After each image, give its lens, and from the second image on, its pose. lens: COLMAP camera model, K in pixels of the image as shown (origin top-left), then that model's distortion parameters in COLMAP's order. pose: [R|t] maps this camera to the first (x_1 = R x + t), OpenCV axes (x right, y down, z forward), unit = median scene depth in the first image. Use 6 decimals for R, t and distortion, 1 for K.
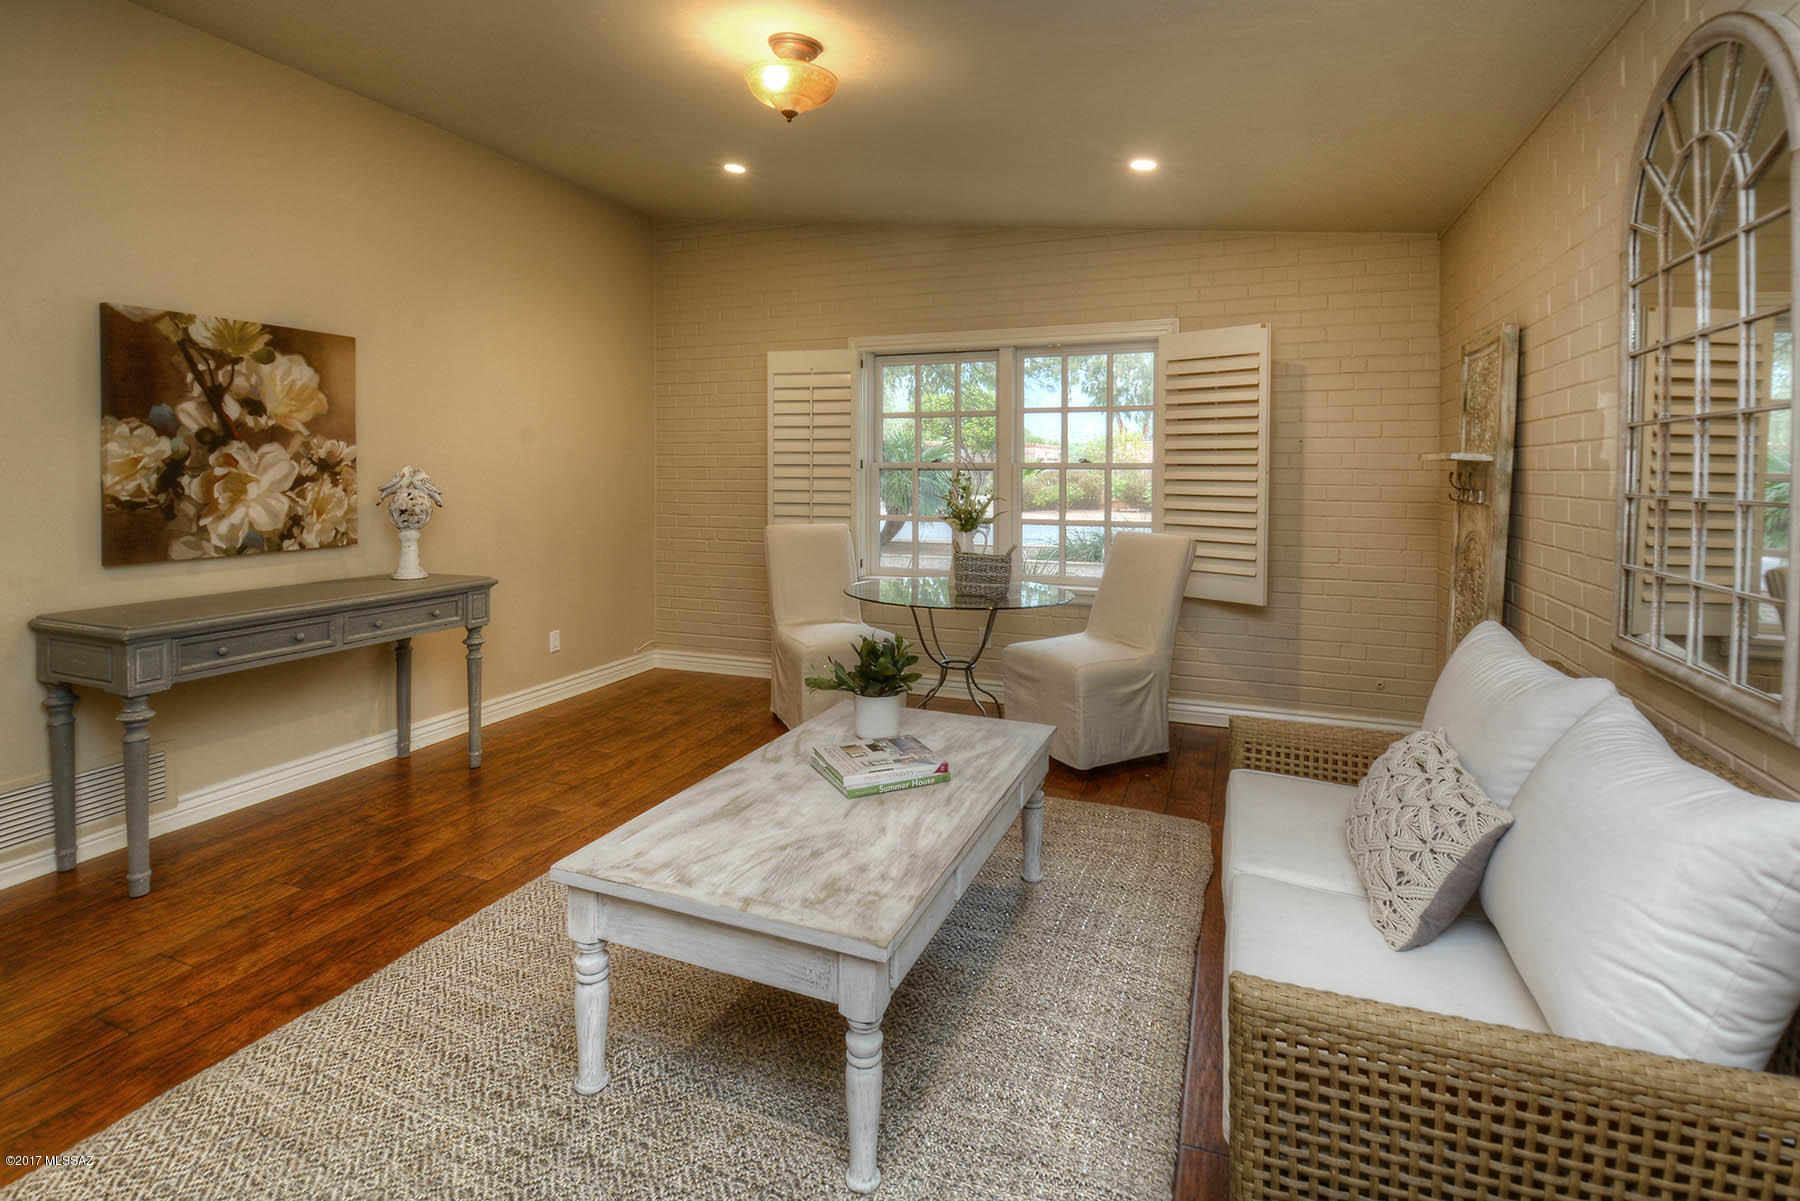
lens RADIAL K [[897.8, 0, 901.2], [0, 897.8, 571.7], [0, 0, 1]] dist [0.002212, 0.000065]
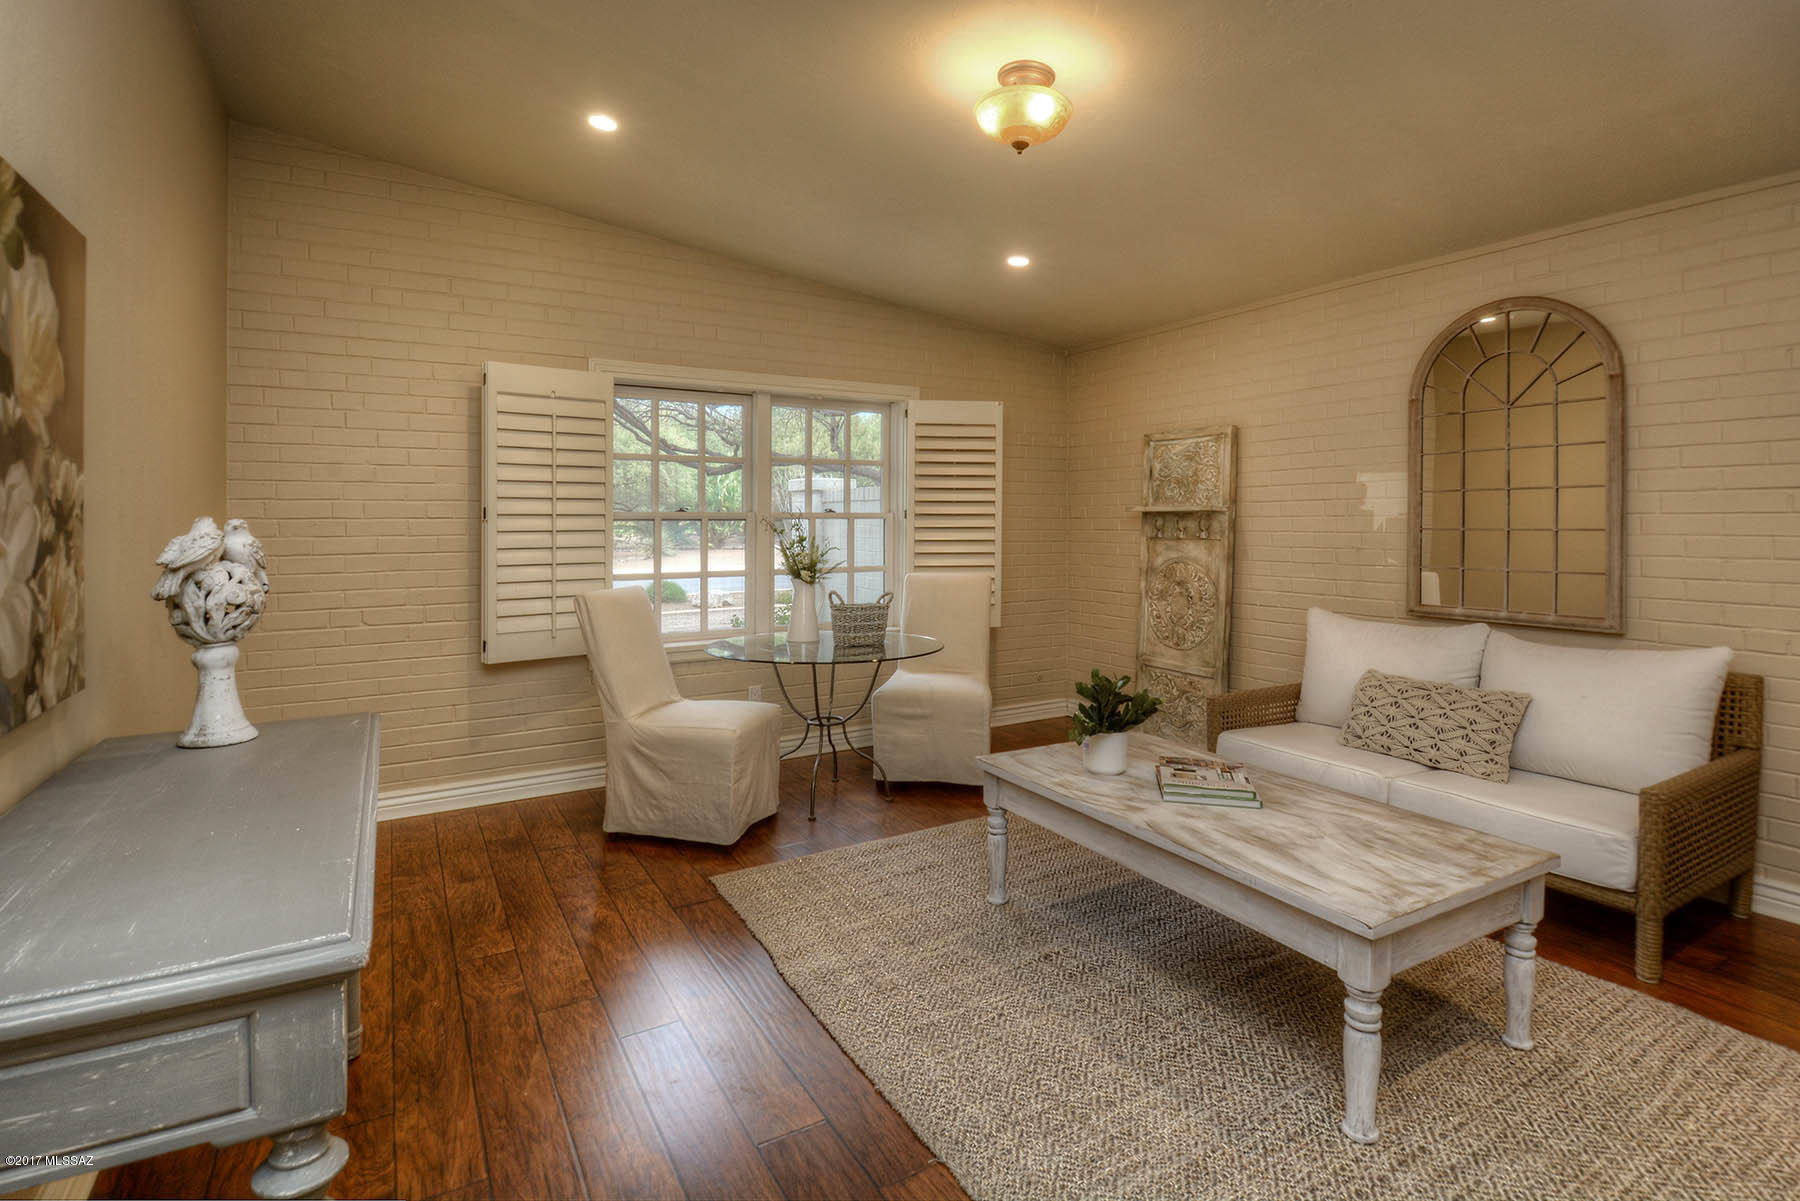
lens RADIAL K [[875.4, 0, 900.0], [0, 875.4, 600.5], [0, 0, 1]] dist [-0.001957, -0.000414]
pose [[0.603913, -0.079144, 0.793111, -0.812506], [0.095838, 0.995049, 0.026320, -0.054776], [-0.791268, 0.060115, 0.608508, 0.462447]]
